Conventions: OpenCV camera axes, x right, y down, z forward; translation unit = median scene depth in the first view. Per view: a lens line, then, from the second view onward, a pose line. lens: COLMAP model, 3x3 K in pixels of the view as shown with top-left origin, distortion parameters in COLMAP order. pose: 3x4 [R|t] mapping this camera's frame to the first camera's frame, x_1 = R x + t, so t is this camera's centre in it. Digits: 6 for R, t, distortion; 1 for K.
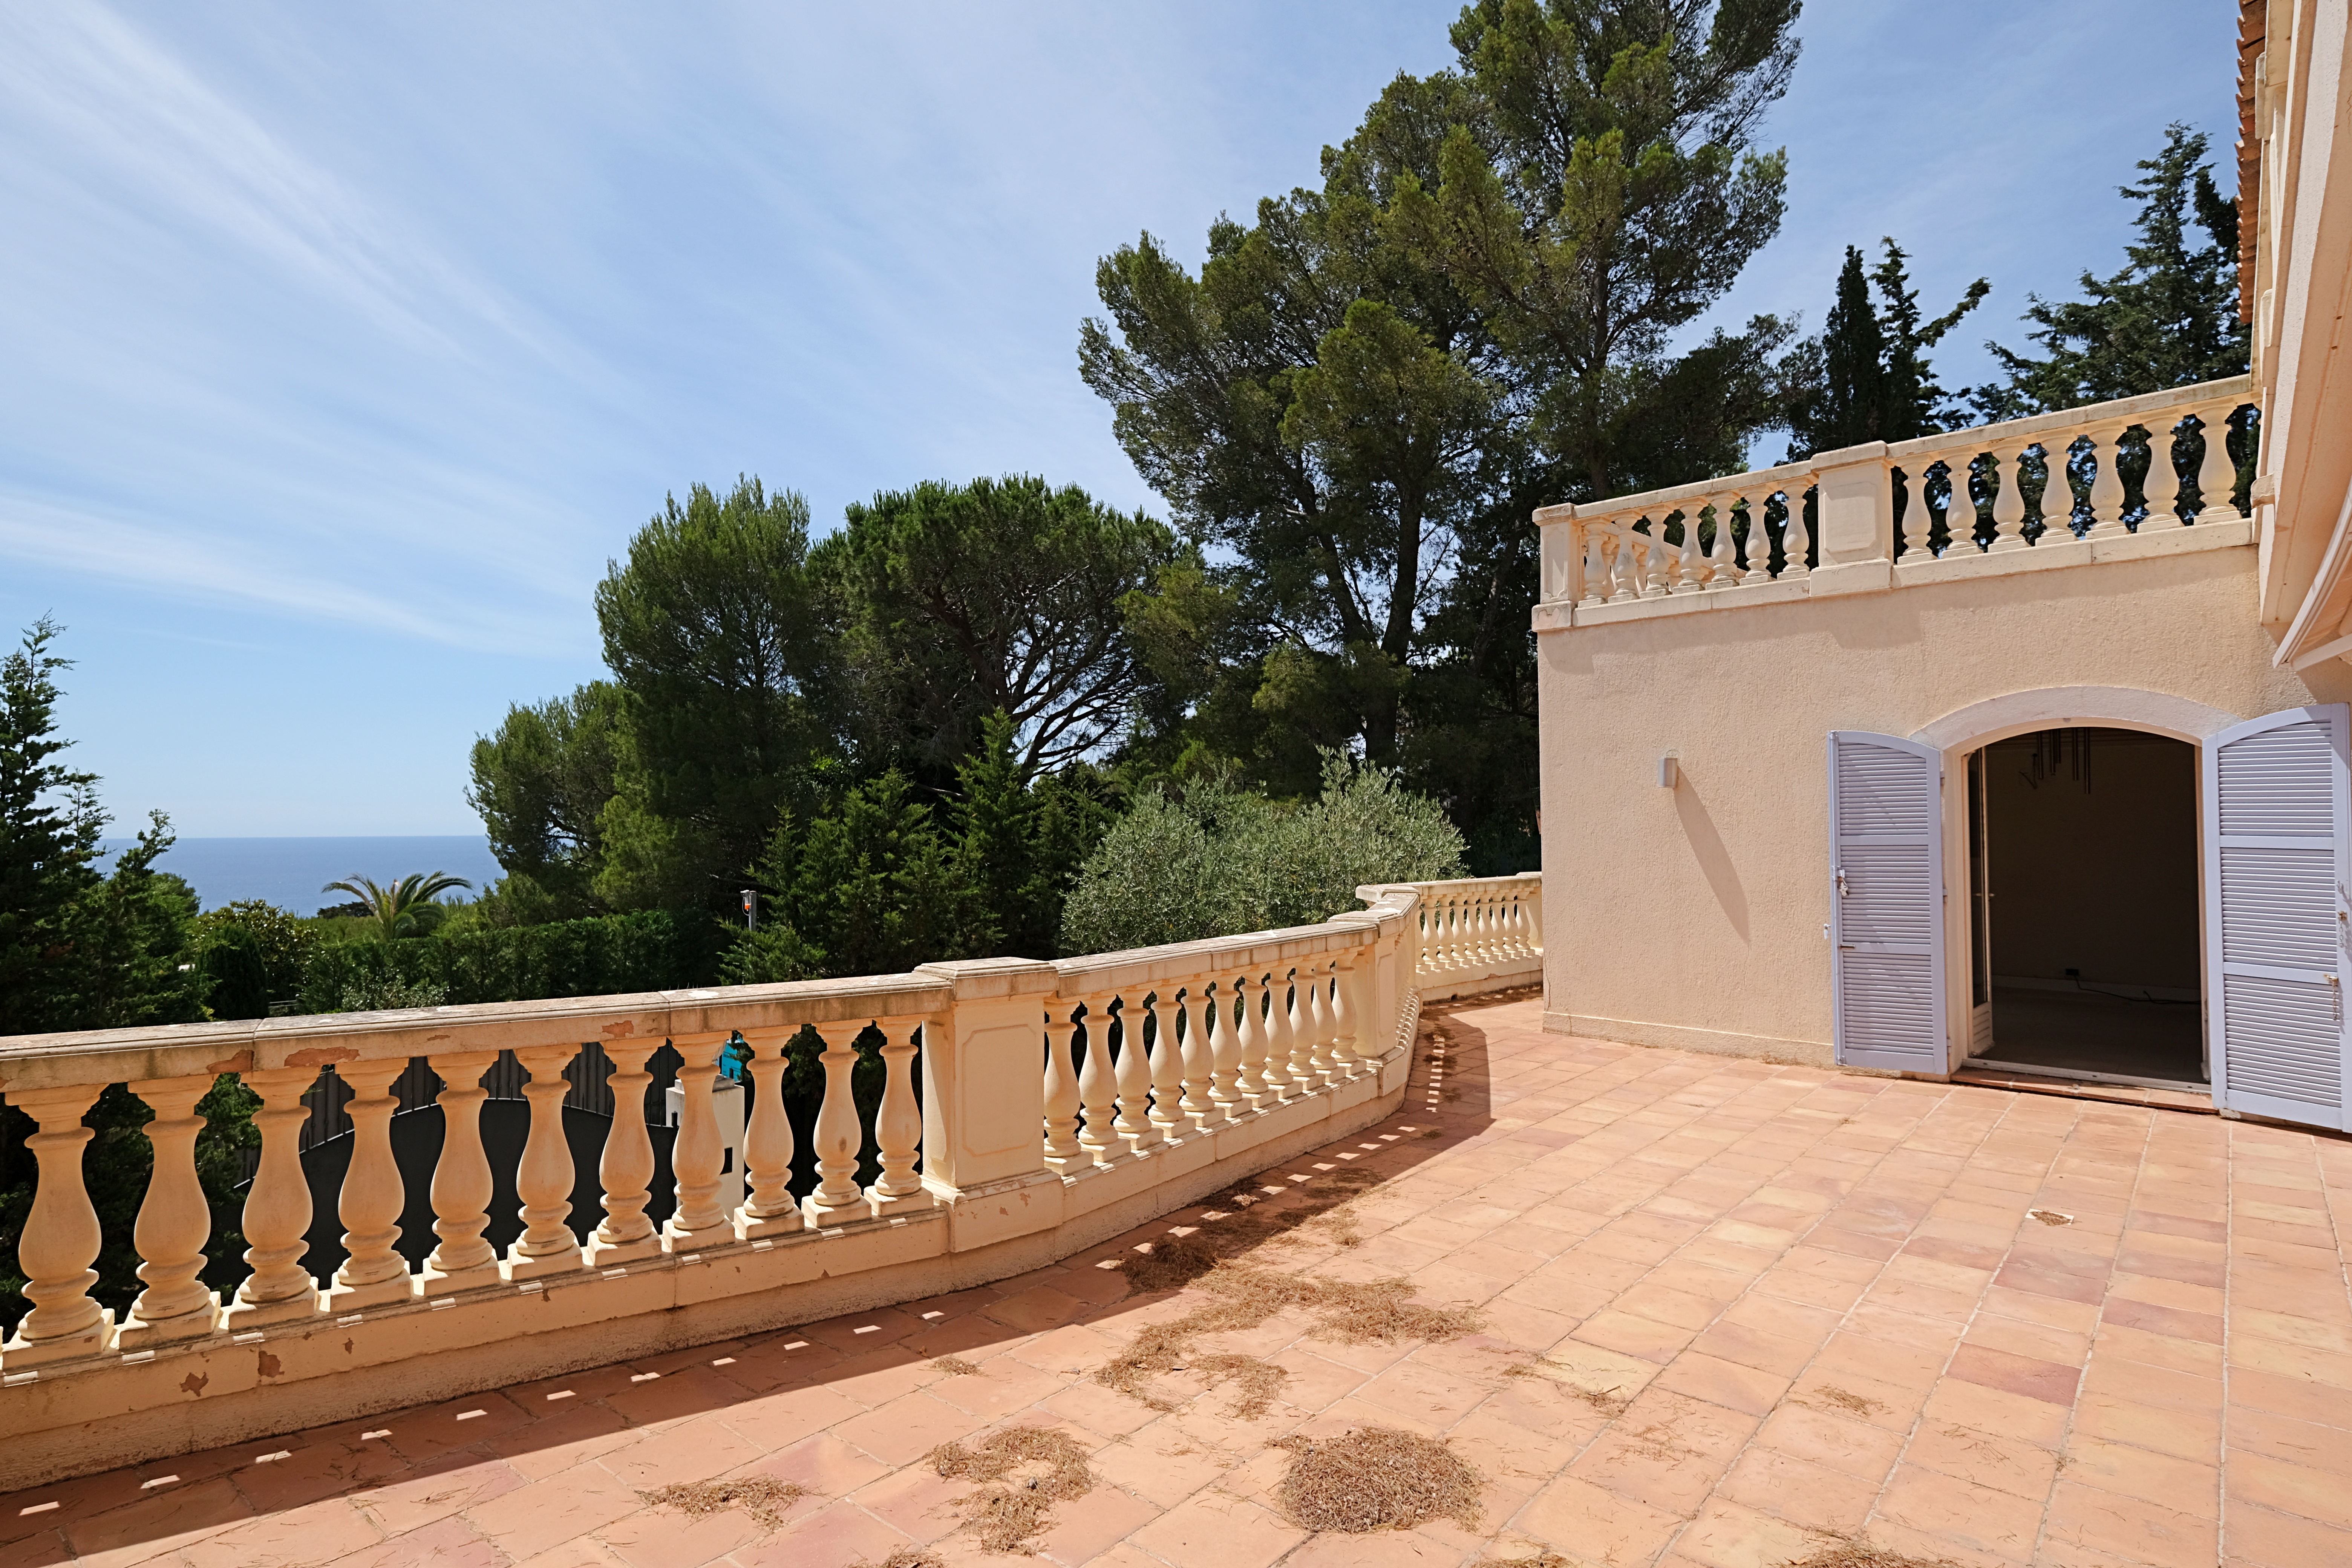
lens RADIAL K [[1260.1, 0, 1176.0], [0, 1260.1, 784.0], [0, 0, 1]] dist [0.001296, 0.000932]
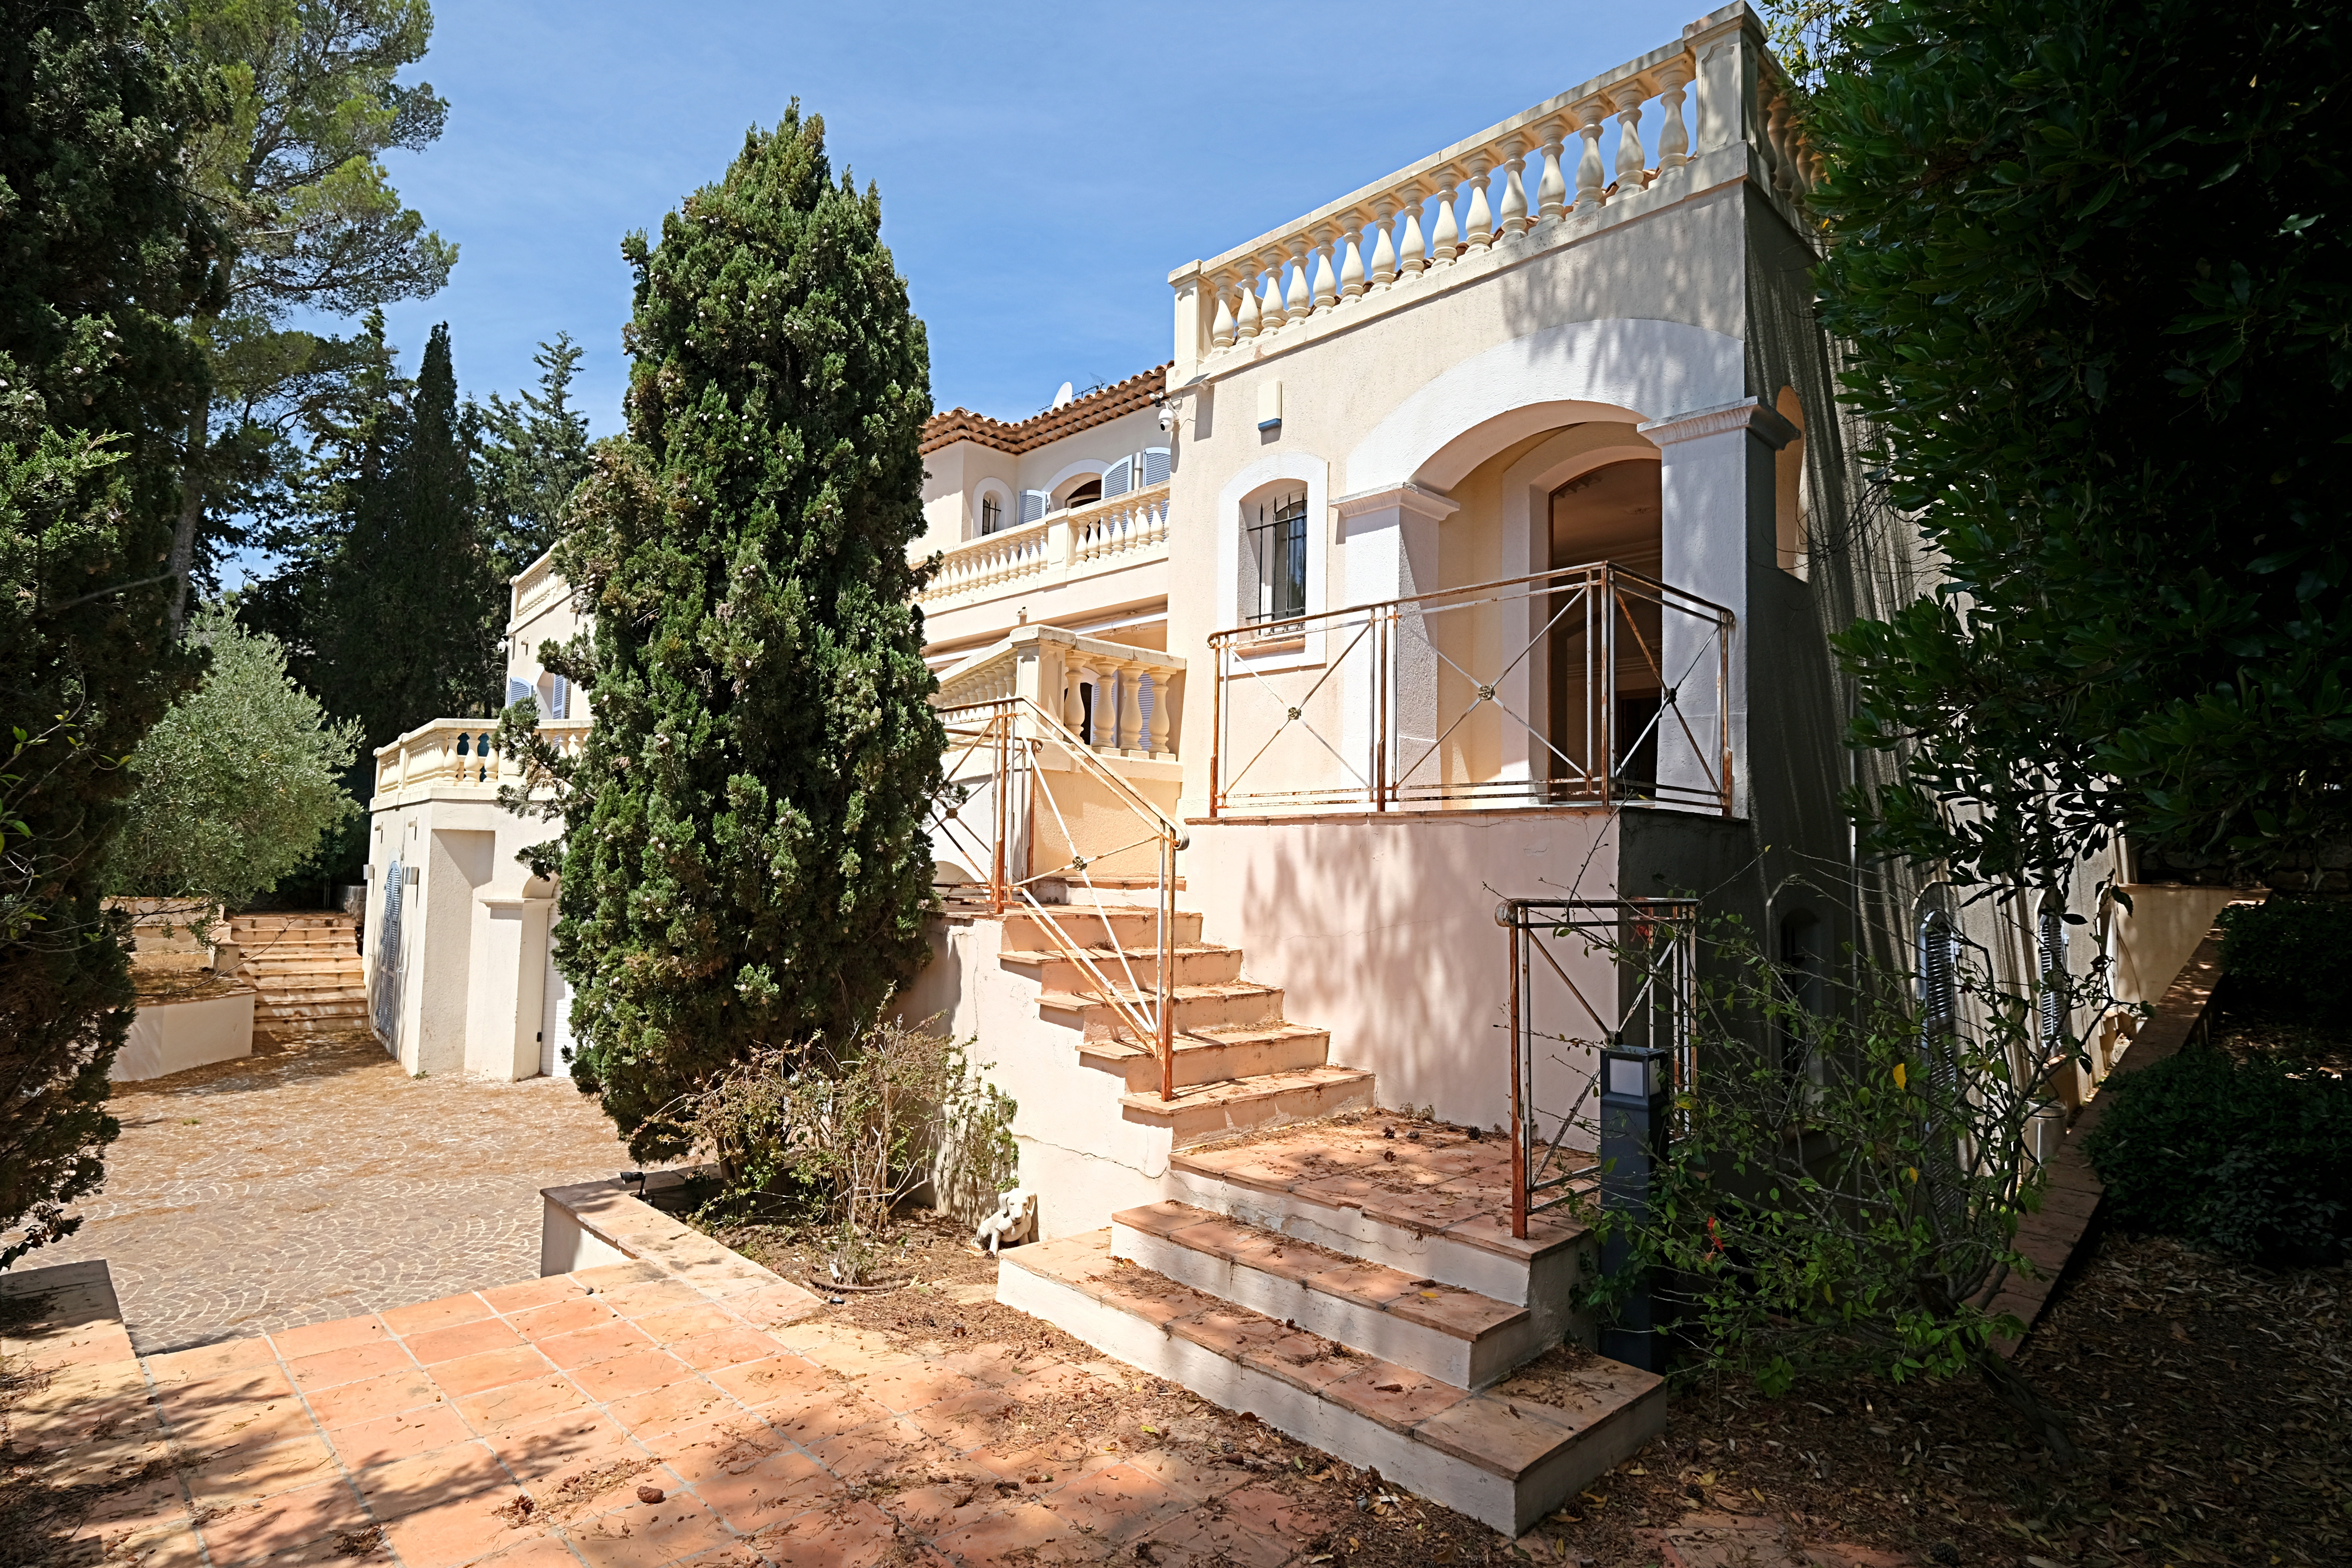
lens RADIAL K [[1260.1, 0, 1176.0], [0, 1260.1, 784.0], [0, 0, 1]] dist [0.001296, 0.000932]
pose [[0.076725, 0.081006, 0.993756, -1.685814], [-0.051396, 0.995690, -0.077196, 0.324161], [-0.995727, -0.045152, 0.080557, 0.166176]]
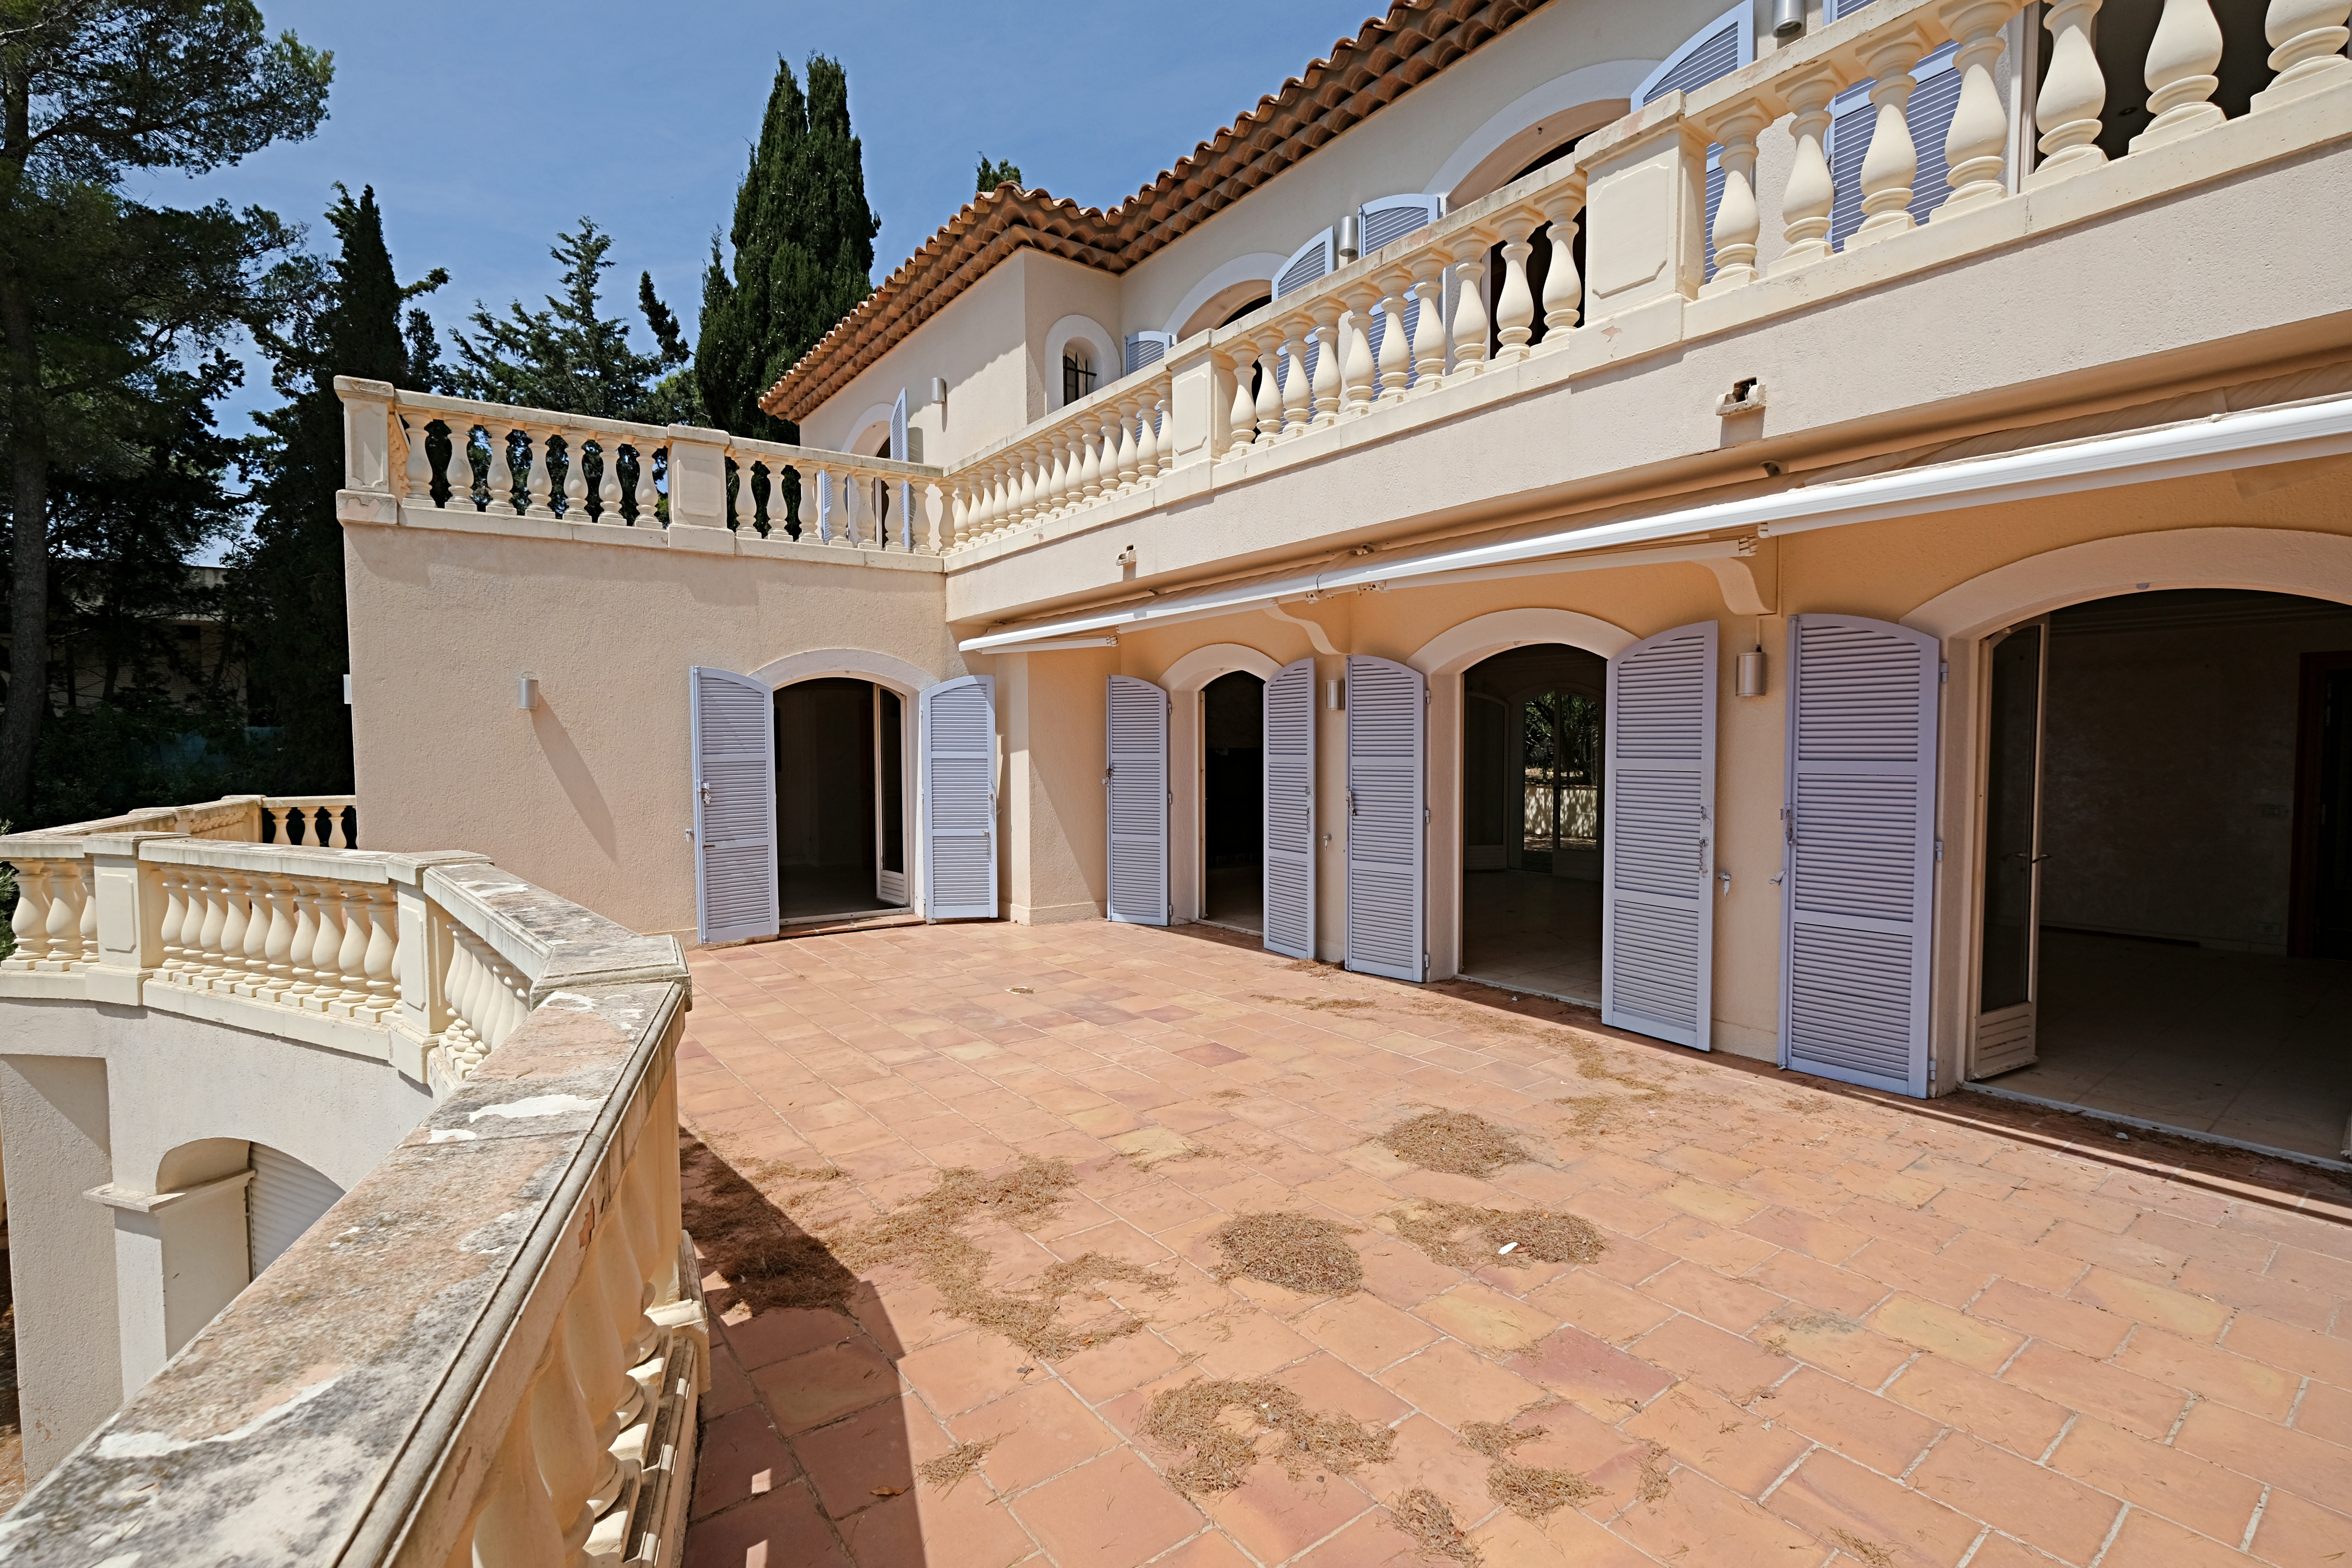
lens RADIAL K [[1037.4, 0, 1157.1], [0, 1037.4, 783.2], [0, 0, 1]] dist [-0.001076, -0.000587]
pose [[0.214890, -0.033711, 0.976056, -0.384415], [-0.026390, 0.998839, 0.040308, 0.018875], [-0.976282, -0.034420, 0.213751, 0.405342]]
